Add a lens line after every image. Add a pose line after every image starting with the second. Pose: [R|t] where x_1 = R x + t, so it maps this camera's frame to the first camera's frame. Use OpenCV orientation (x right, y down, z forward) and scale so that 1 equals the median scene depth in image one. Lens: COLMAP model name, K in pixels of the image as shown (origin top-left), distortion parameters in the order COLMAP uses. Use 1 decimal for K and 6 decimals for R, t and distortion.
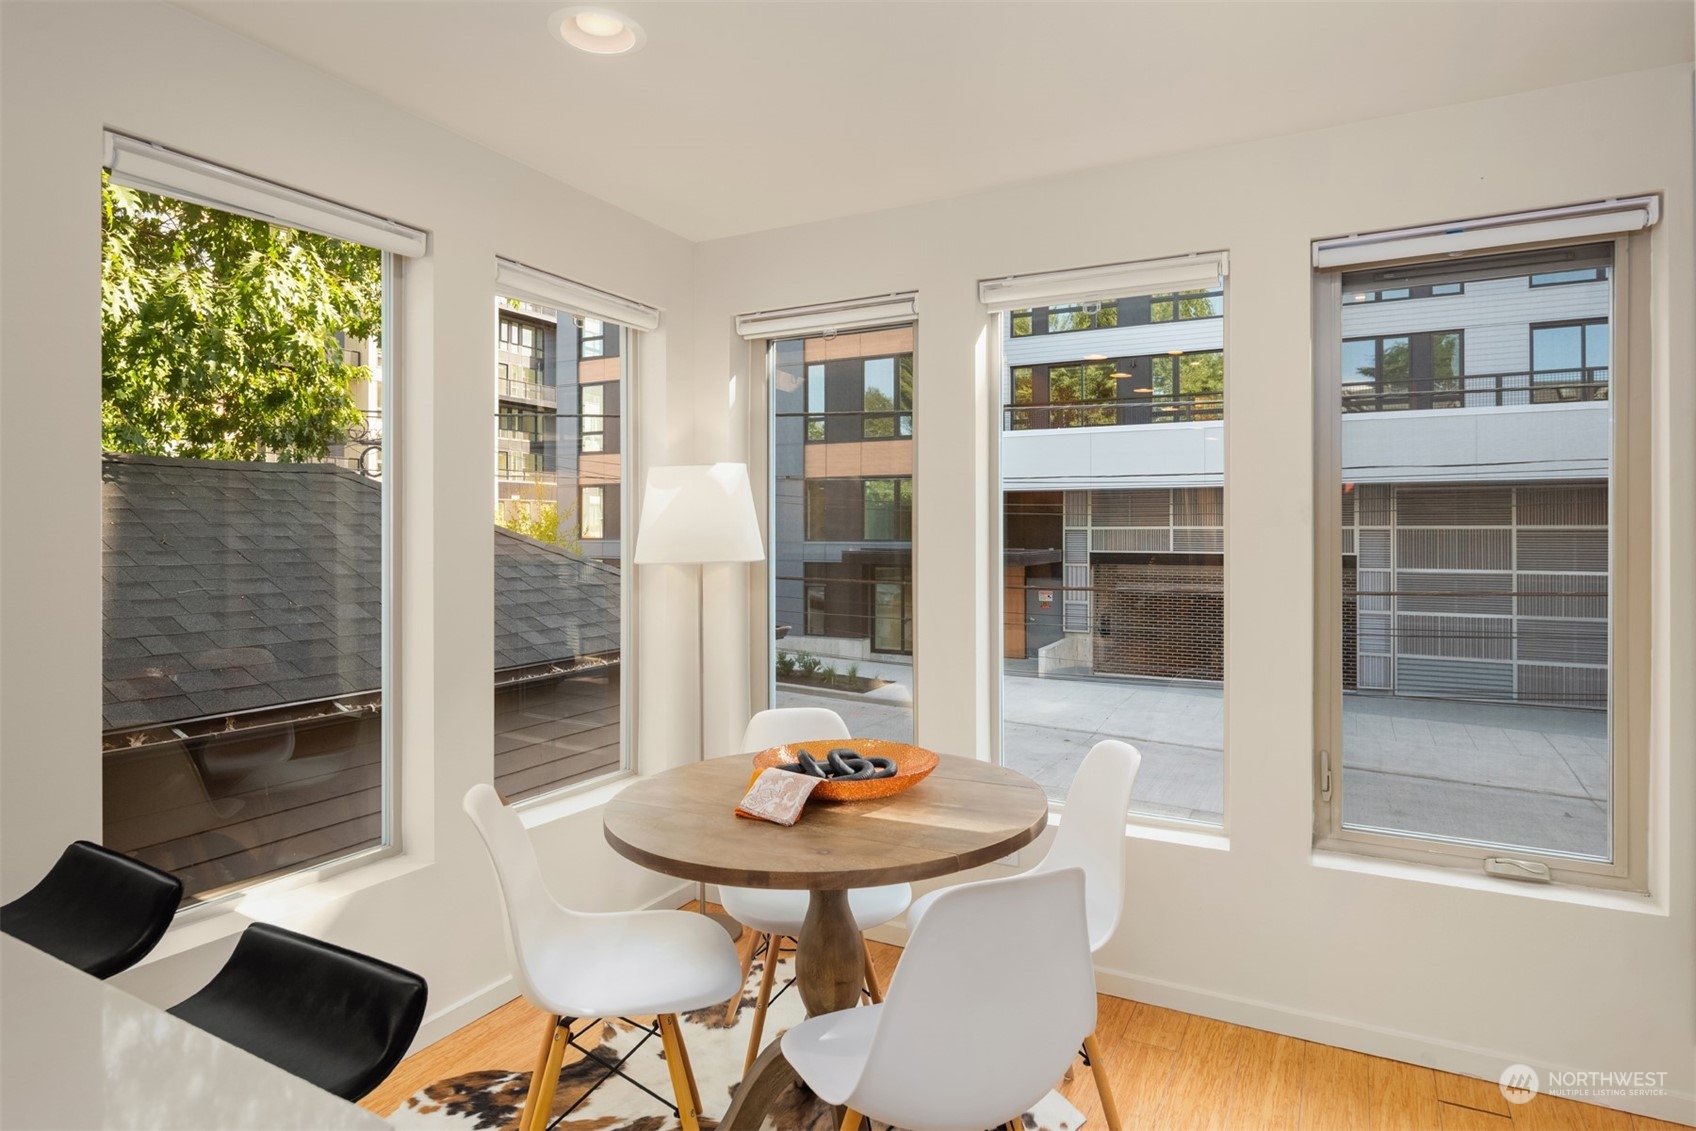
lens RADIAL K [[922.2, 0, 850.7], [0, 922.2, 512.7], [0, 0, 1]] dist [0.003995, -0.009983]
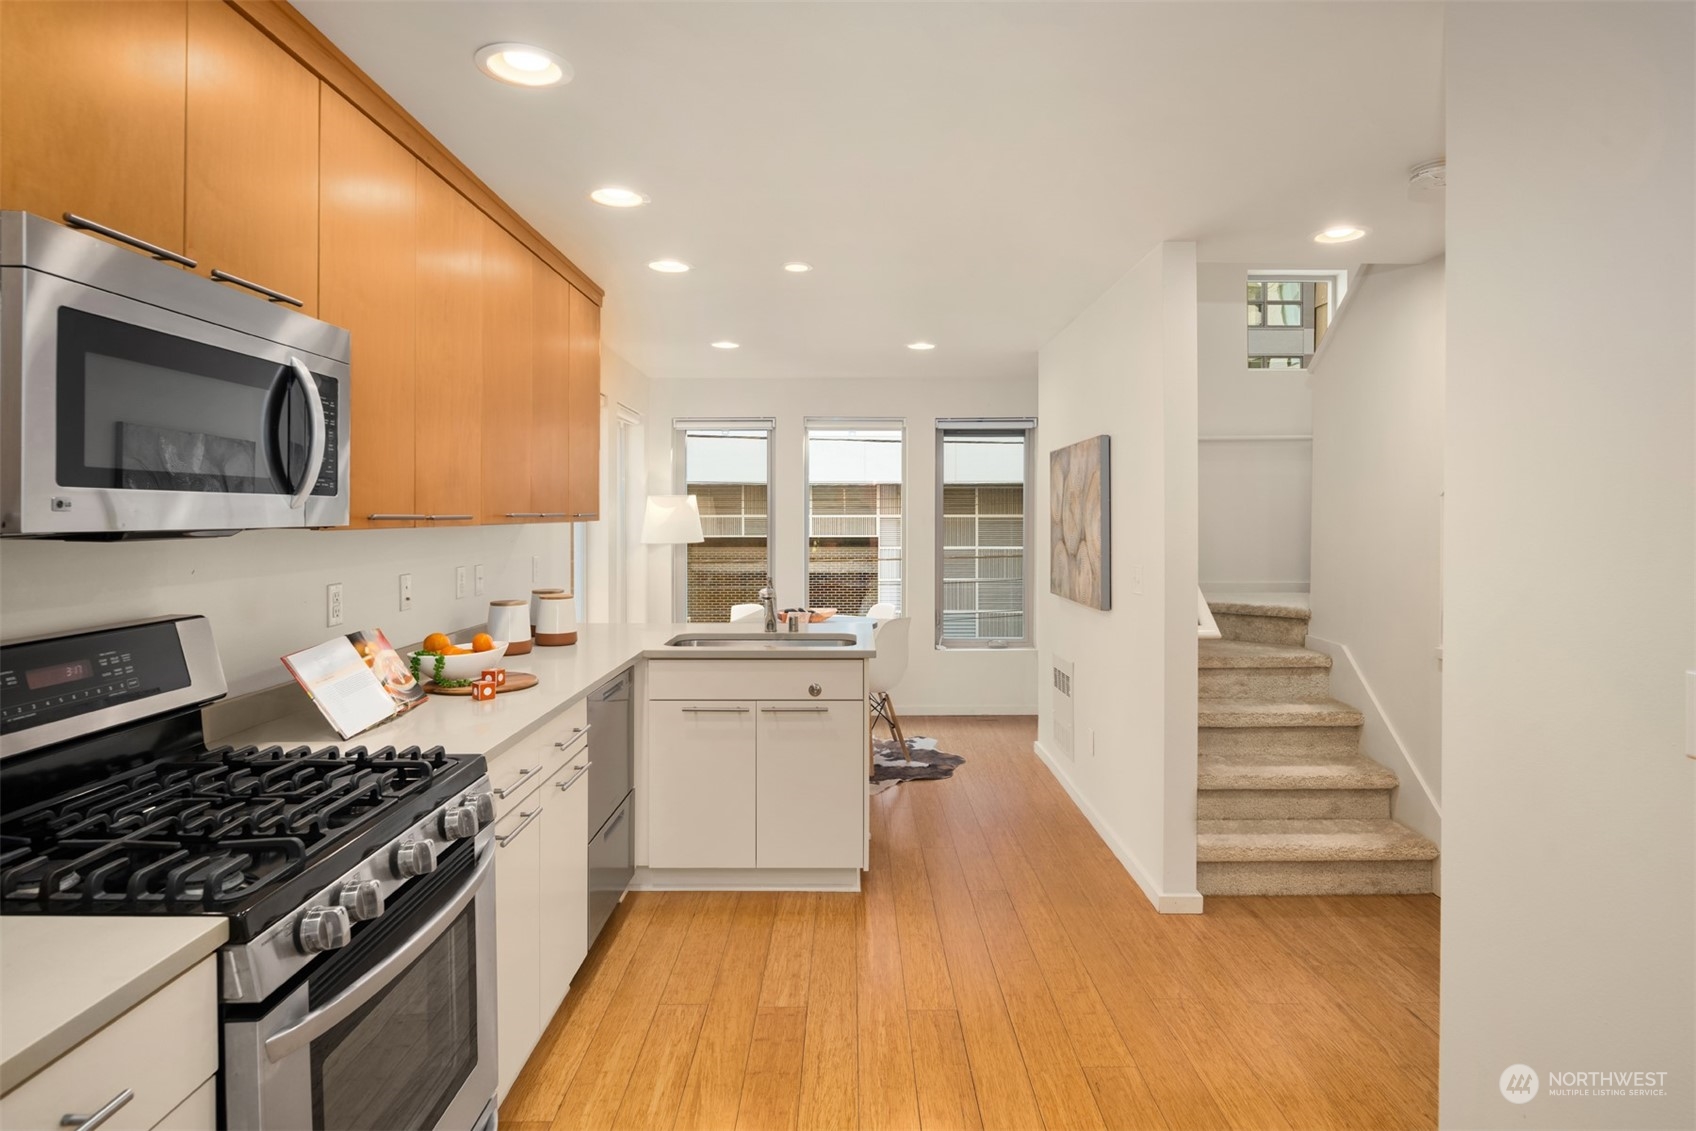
lens RADIAL K [[922.2, 0, 850.7], [0, 922.2, 512.7], [0, 0, 1]] dist [0.003995, -0.009983]
pose [[0.880008, -0.000138, 0.474958, -0.709205], [-0.007335, 0.999877, 0.013881, -0.042785], [-0.474902, -0.015700, 0.879899, -0.891472]]
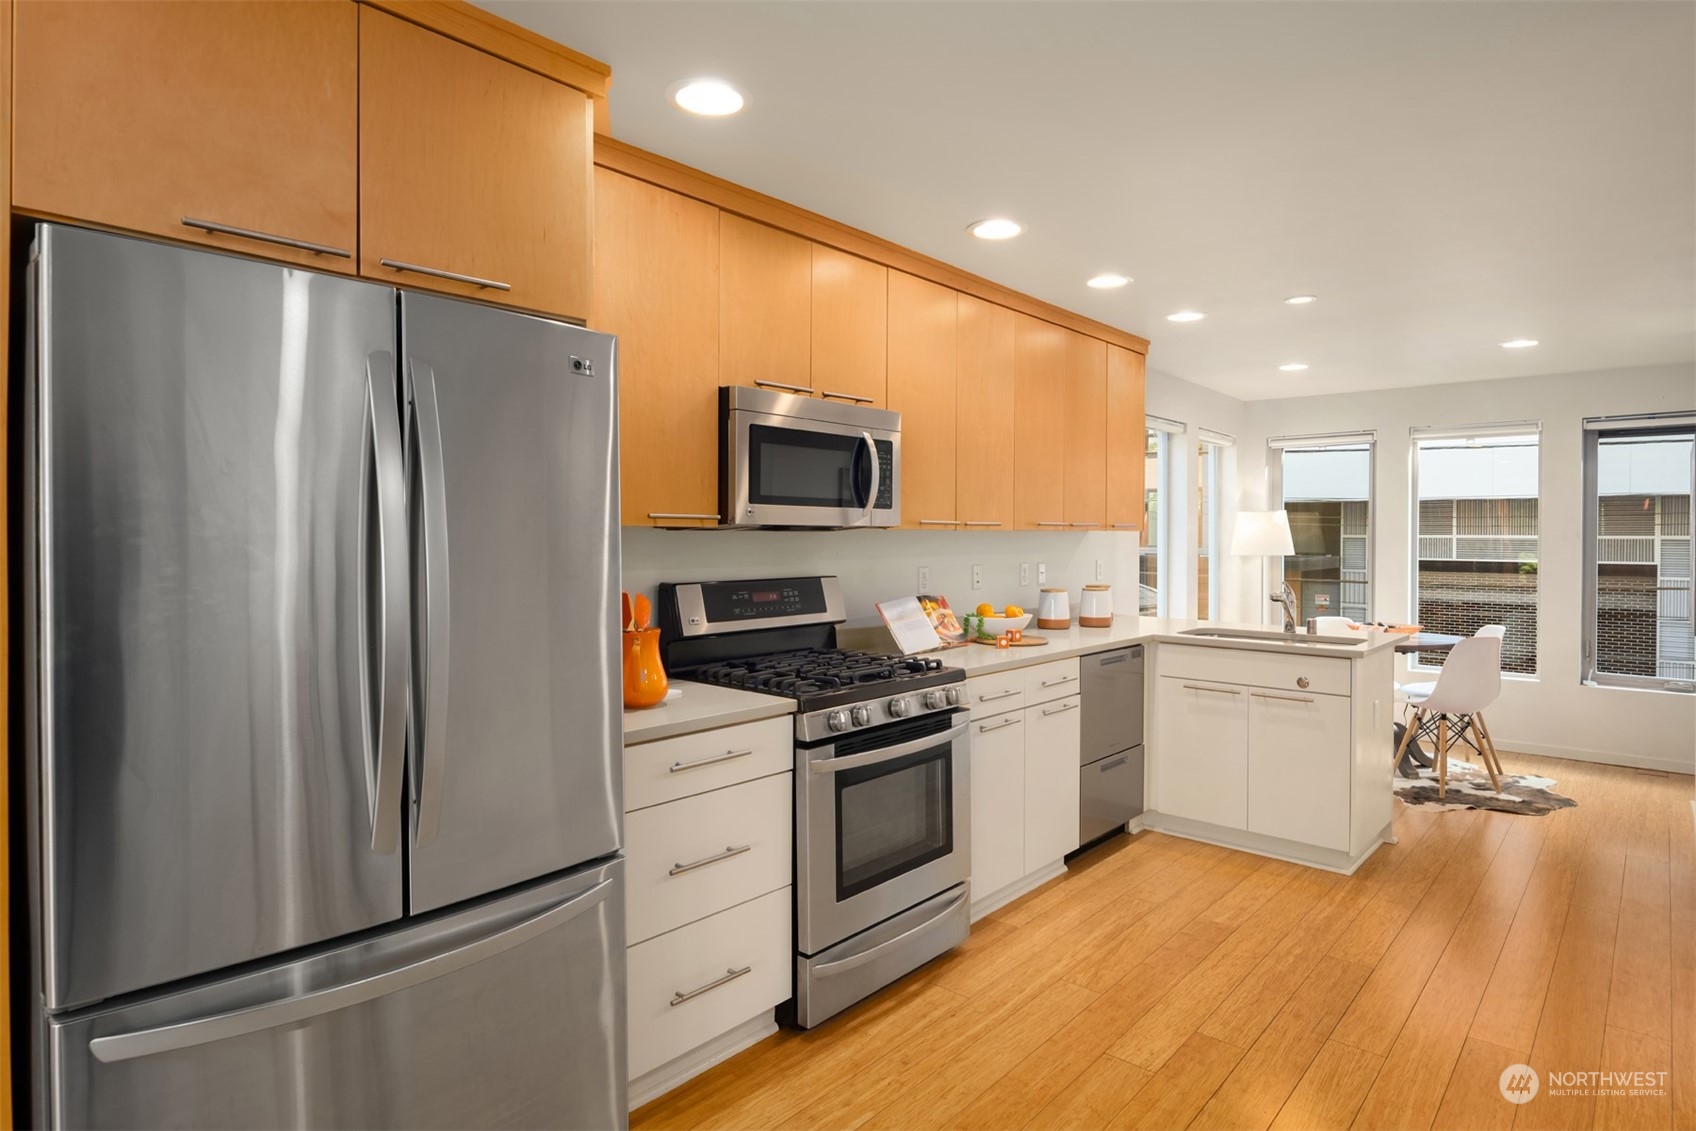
lens RADIAL K [[920.5, 0, 868.2], [0, 920.5, 533.1], [0, 0, 1]] dist [-0.000139, -0.000349]
pose [[0.976124, 0.003581, -0.217186, -0.539056], [-0.000025, 0.999866, 0.016373, -0.033797], [0.217215, -0.015977, 0.975993, -1.186221]]
